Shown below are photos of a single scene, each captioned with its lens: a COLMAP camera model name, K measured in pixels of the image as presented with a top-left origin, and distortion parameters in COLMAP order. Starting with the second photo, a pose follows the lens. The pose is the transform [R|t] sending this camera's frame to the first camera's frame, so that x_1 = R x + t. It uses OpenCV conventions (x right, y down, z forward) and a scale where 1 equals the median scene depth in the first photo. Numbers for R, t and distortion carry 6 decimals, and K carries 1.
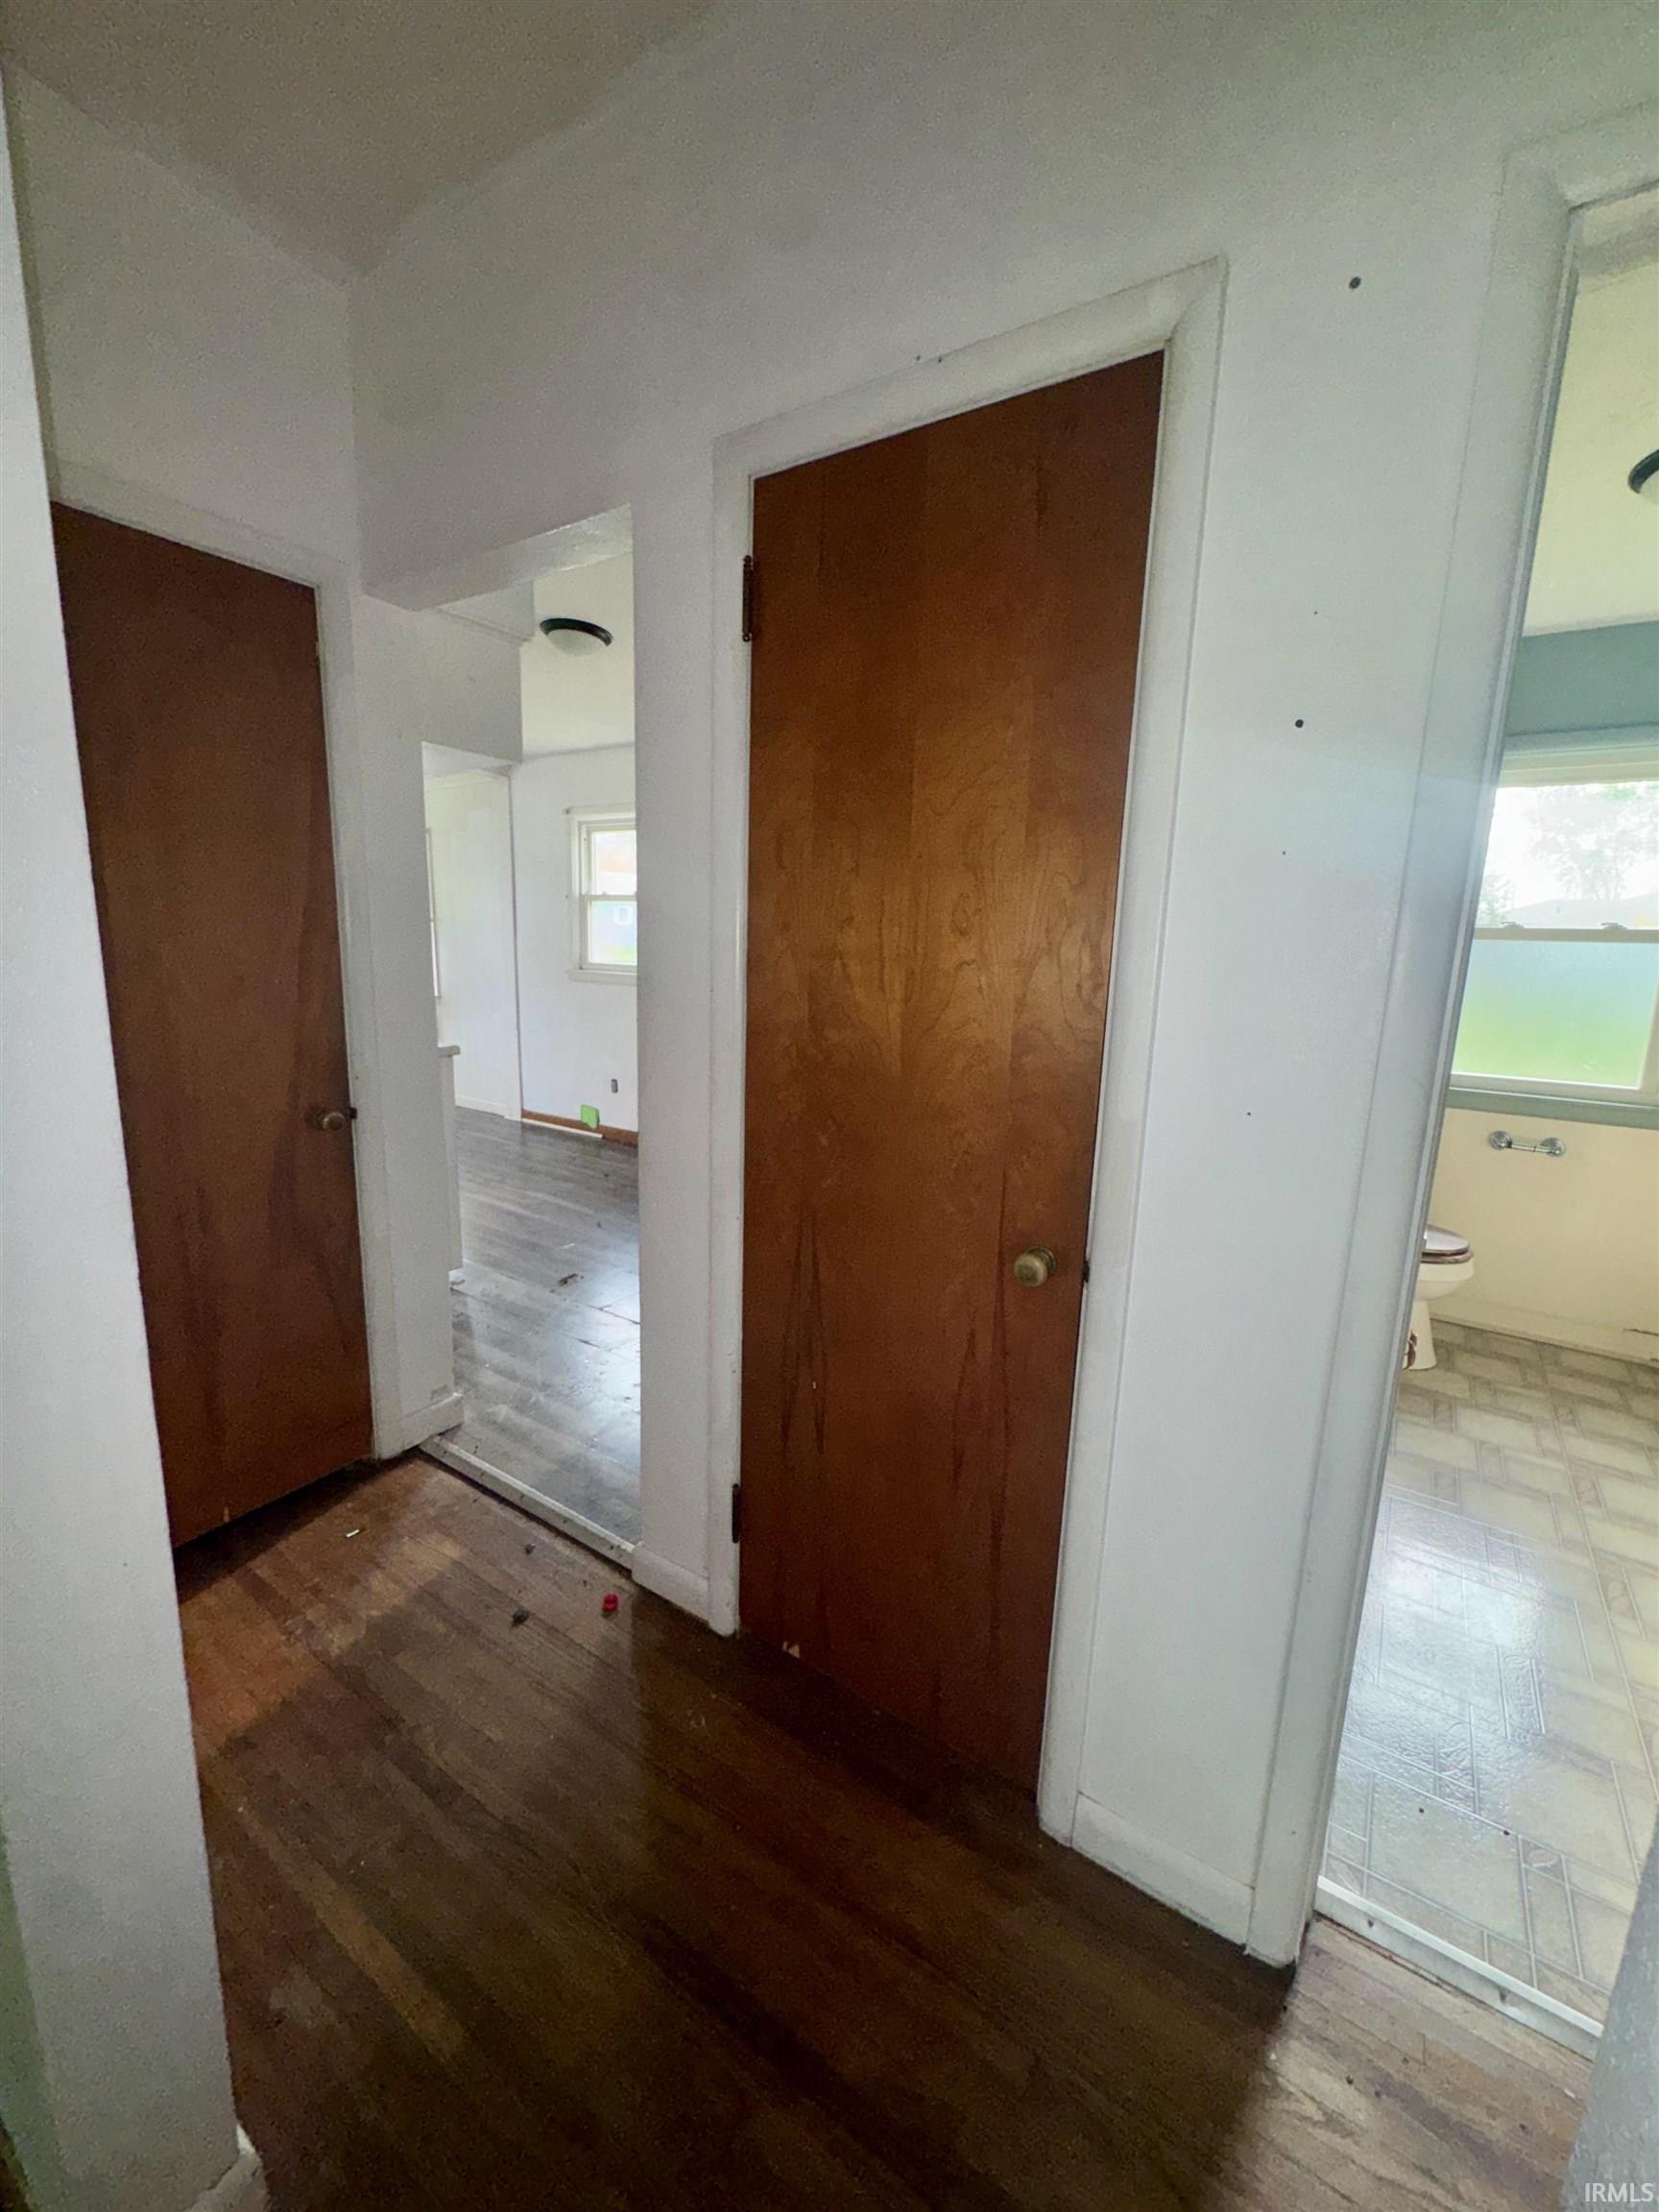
lens RADIAL K [[871.2, 0, 829.5], [0, 871.2, 1106.0], [0, 0, 1]] dist [0.001933, 0.000114]
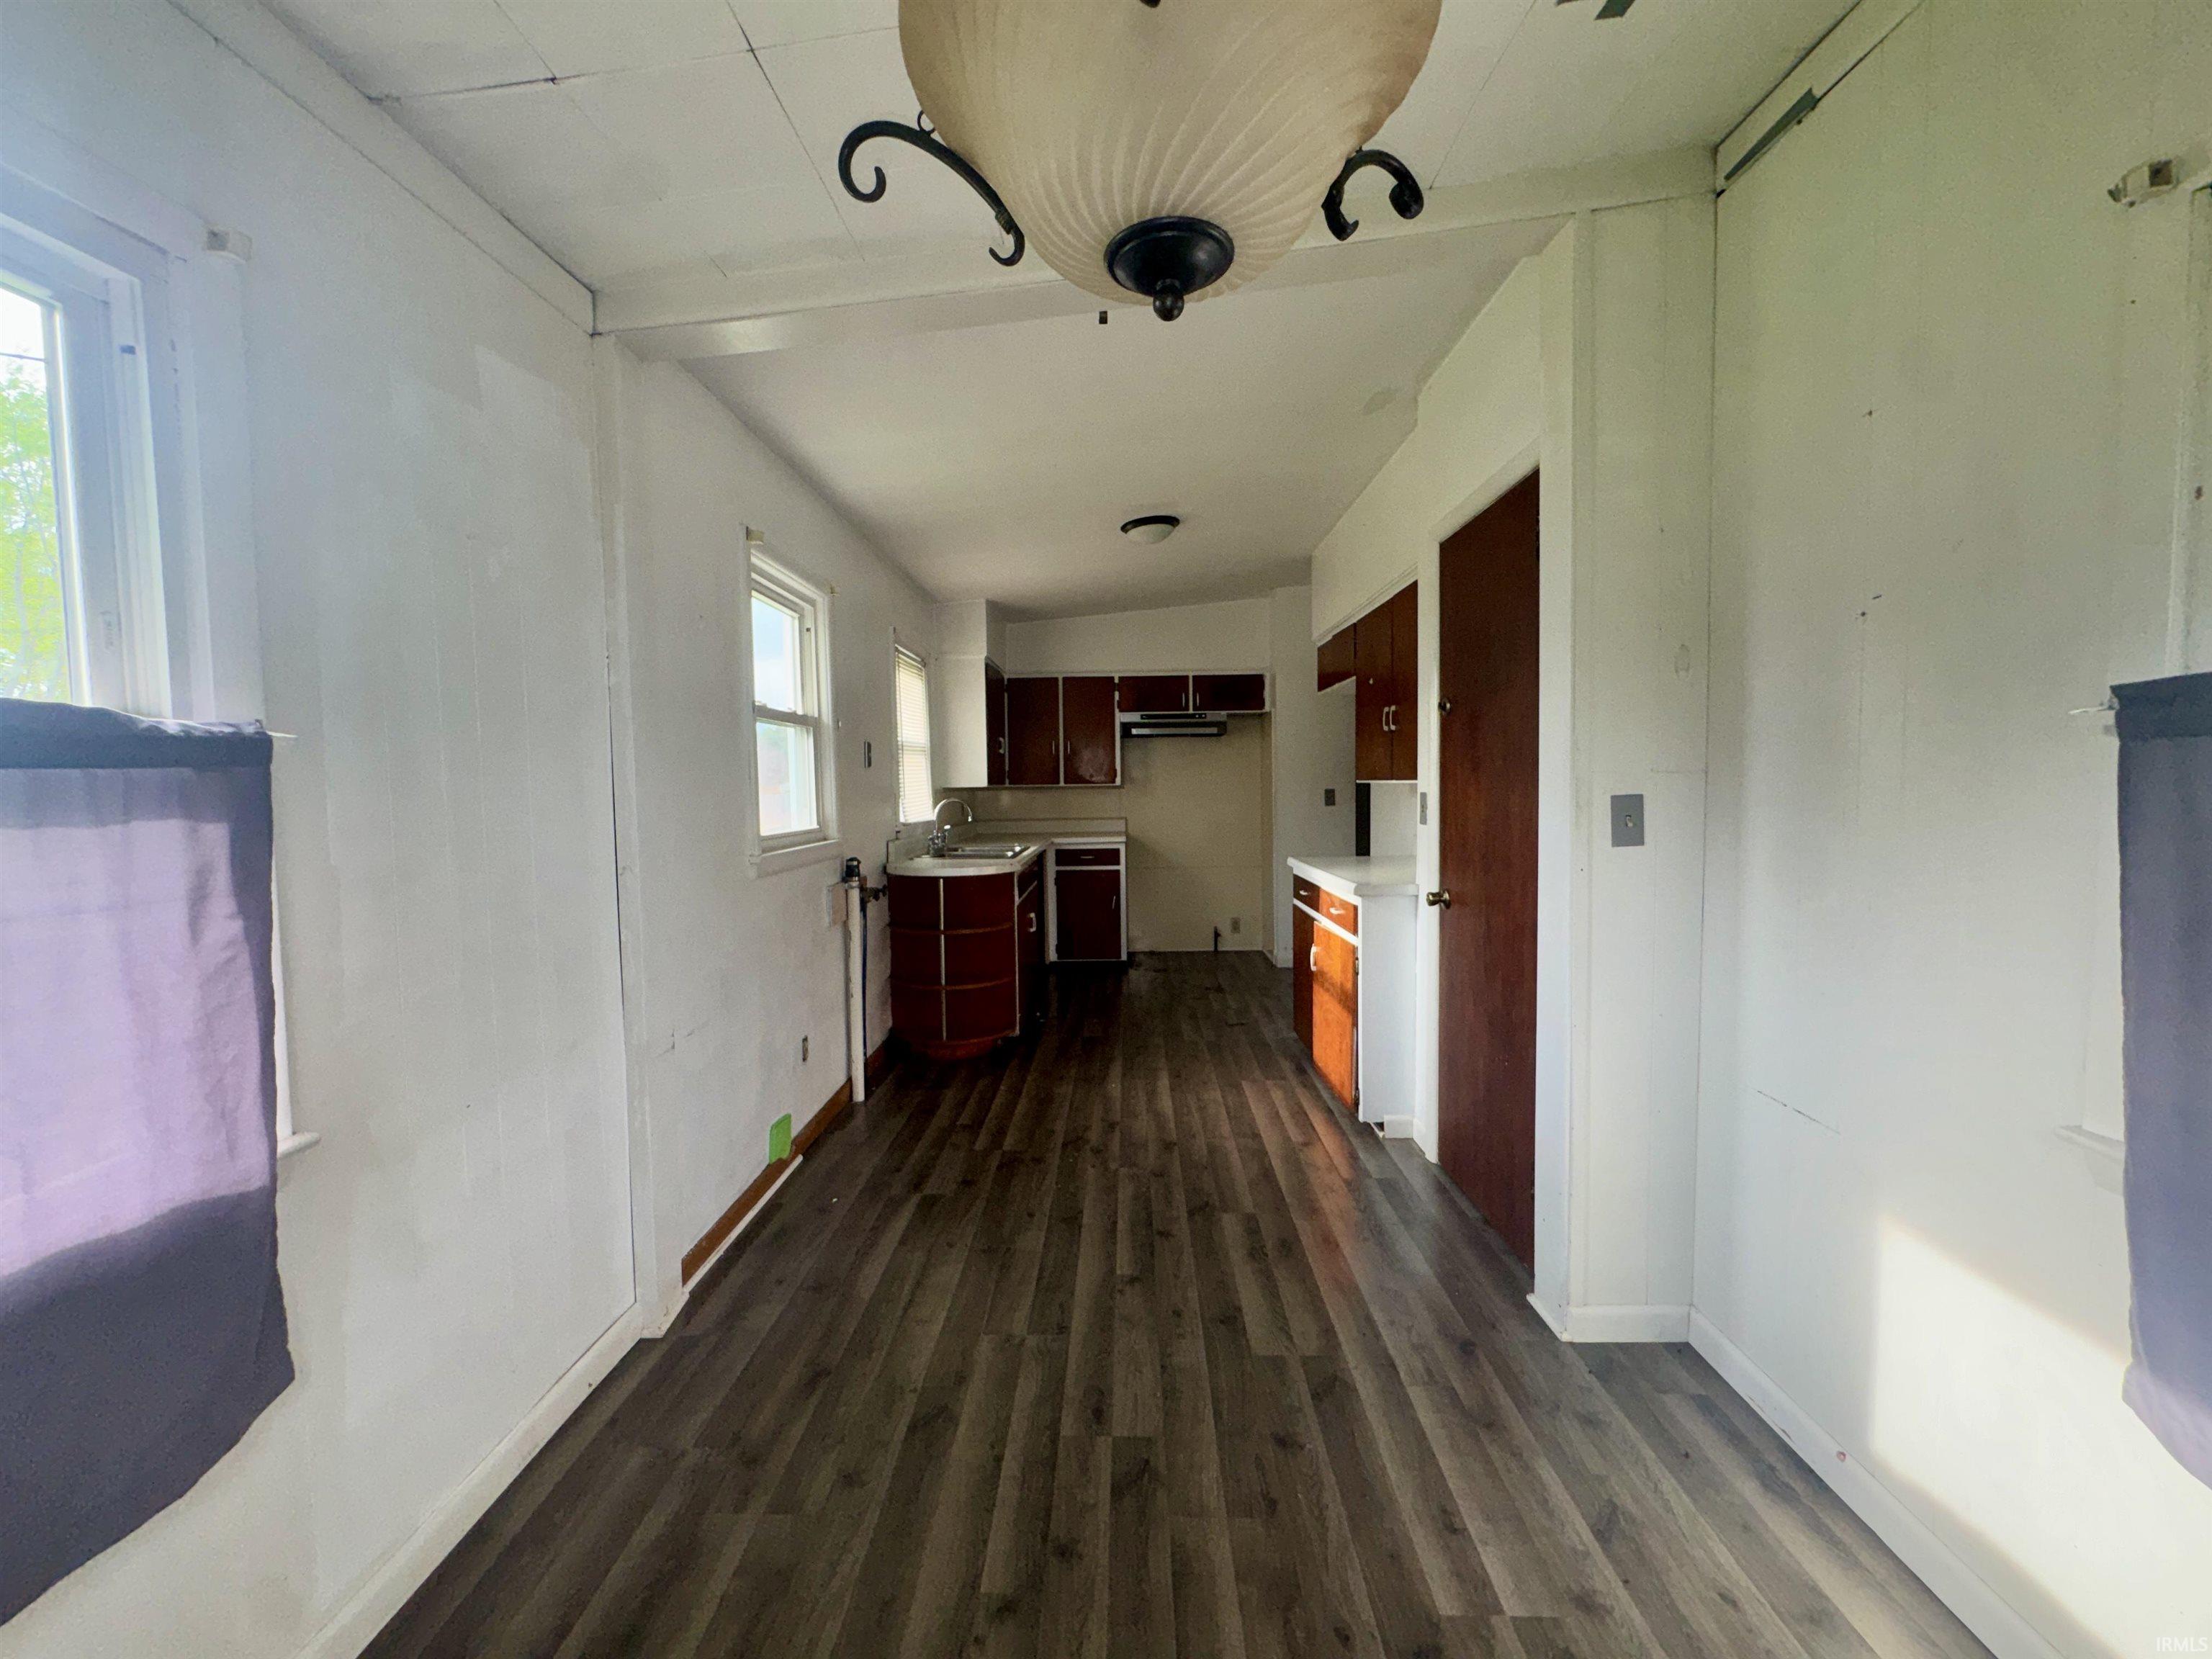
lens RADIAL K [[871.2, 0, 1100.1], [0, 871.2, 821.4], [0, 0, 1]] dist [0.001933, 0.000114]
pose [[-0.528279, -0.060791, 0.846892, -0.818330], [0.162731, 0.971694, 0.171259, -0.231826], [-0.833331, 0.228288, -0.503432, 1.107788]]
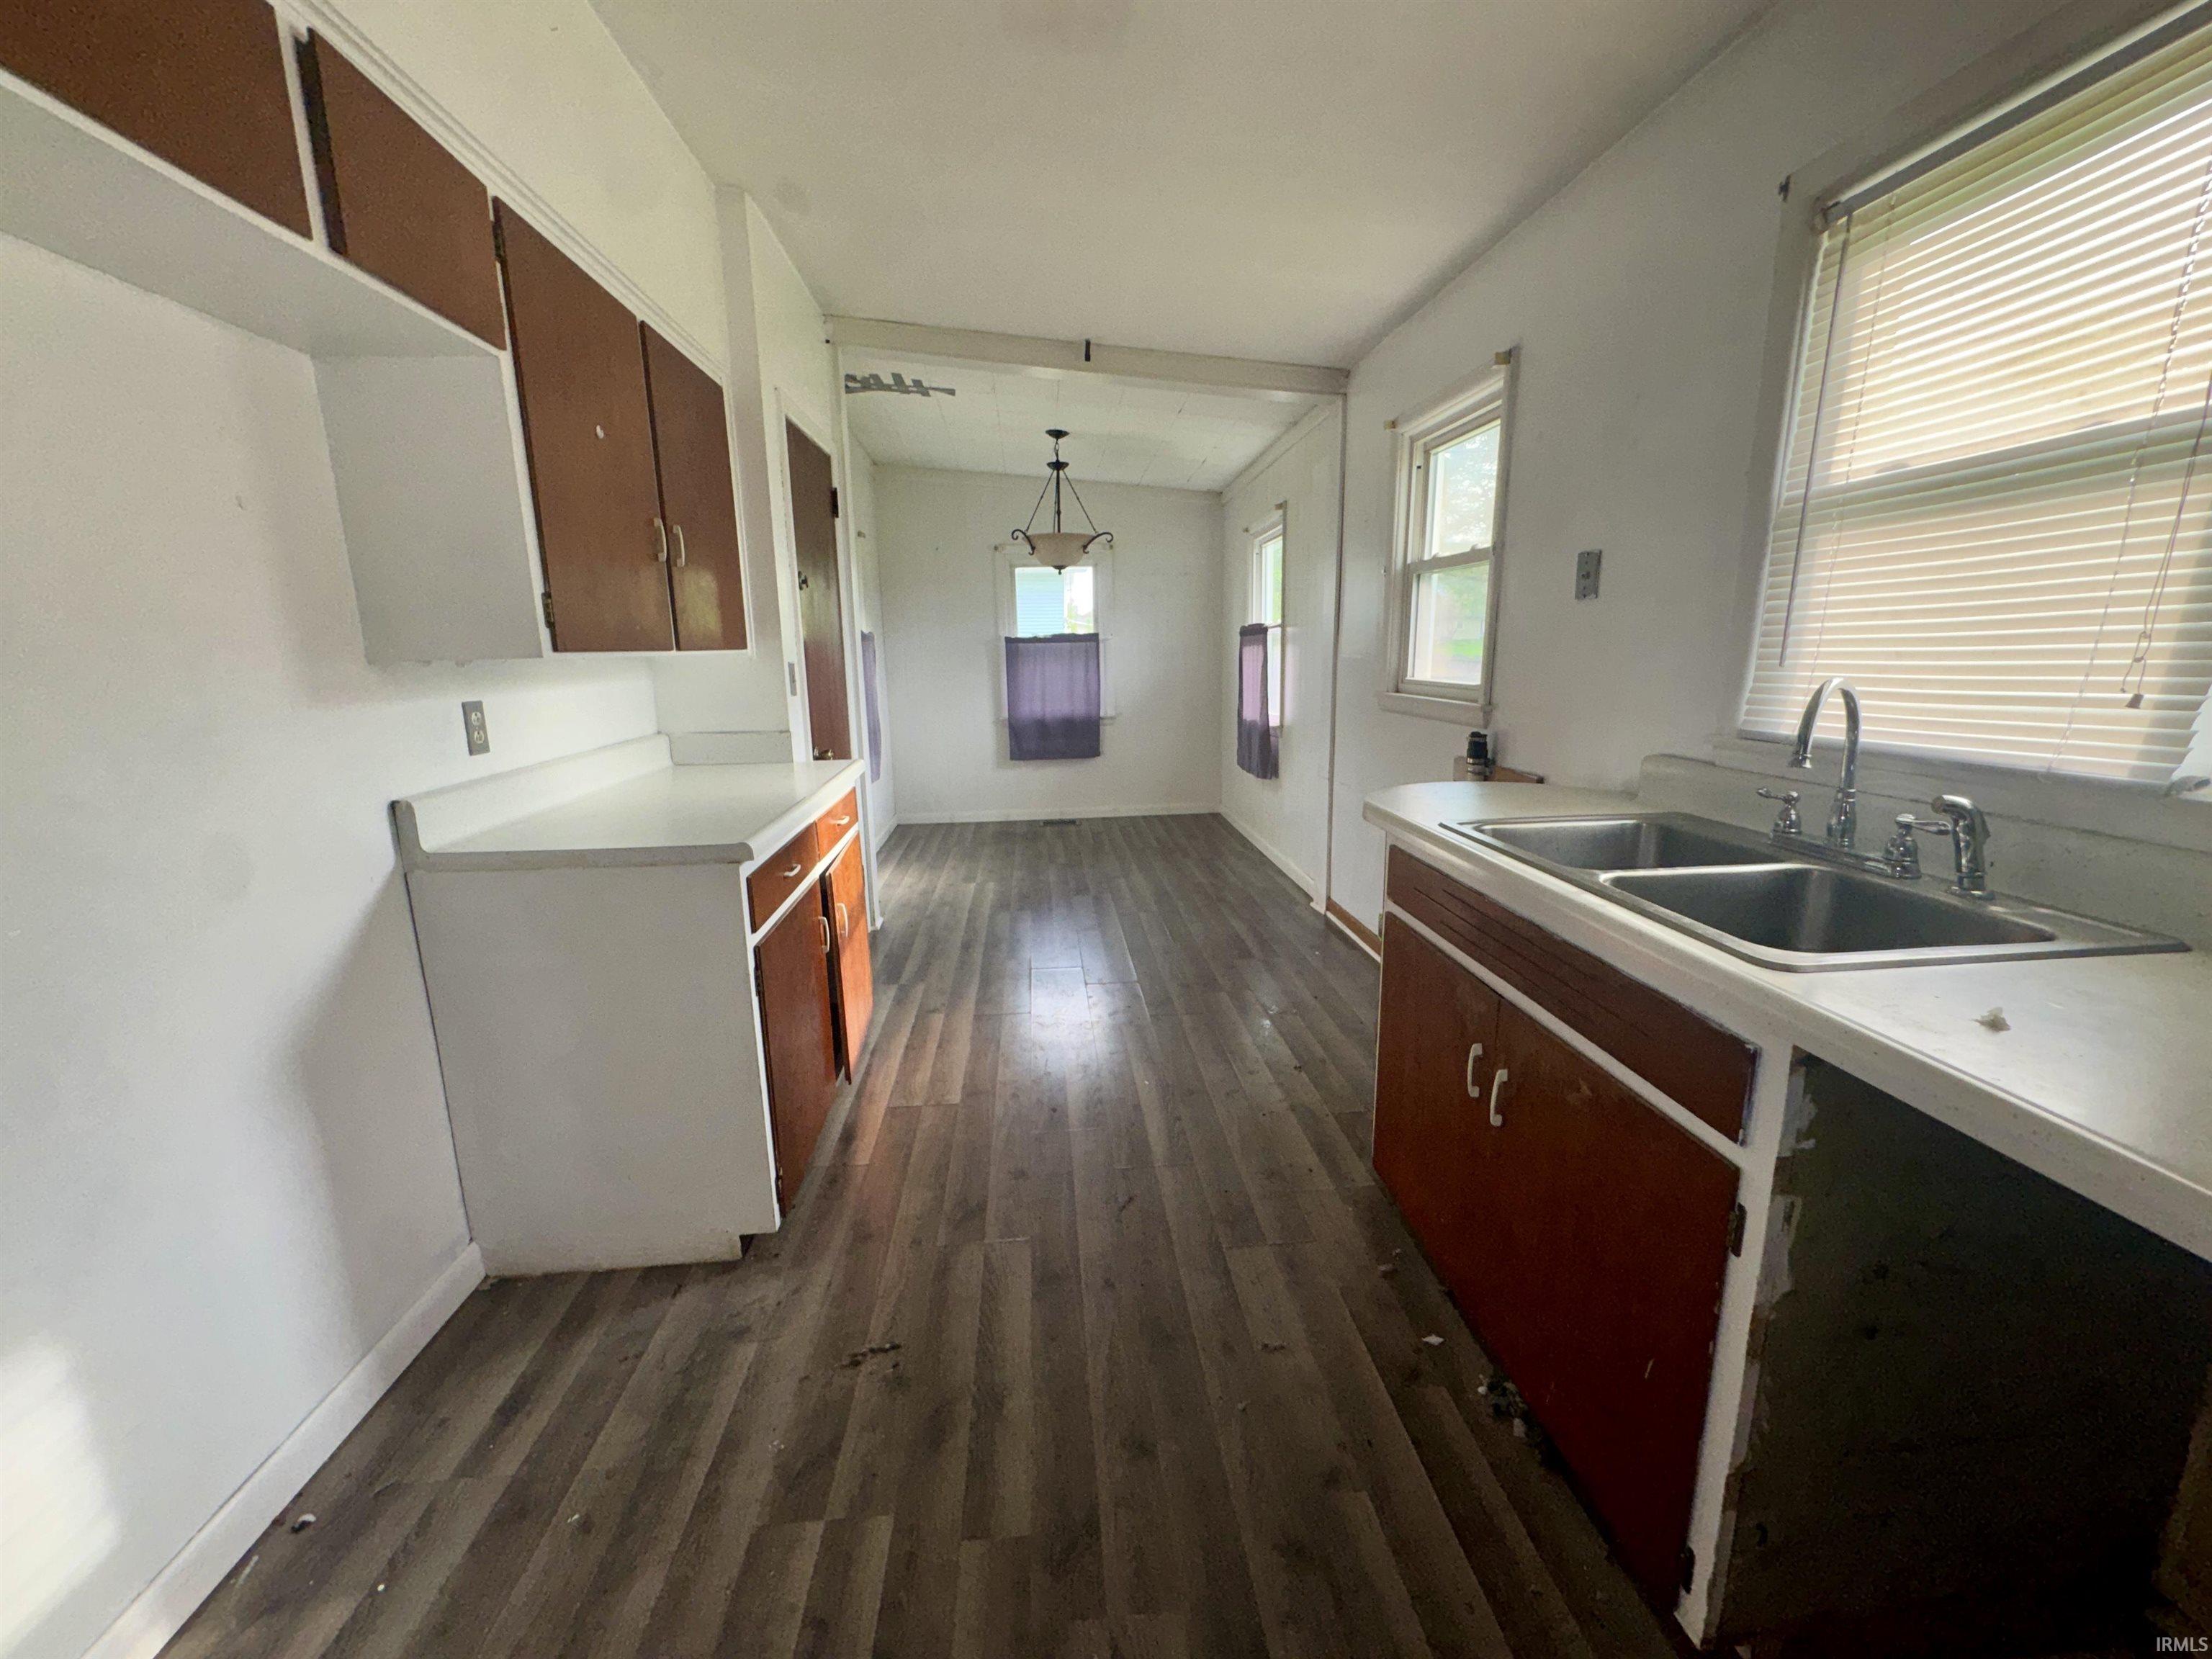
lens RADIAL K [[883.1, 0, 1100.2], [0, 883.1, 824.0], [0, 0, 1]] dist [-0.000897, -0.000462]
pose [[0.617584, 0.115333, -0.778002, 0.072177], [-0.117162, 0.991644, 0.054000, -0.077874], [0.777729, 0.057803, 0.625936, 0.481598]]
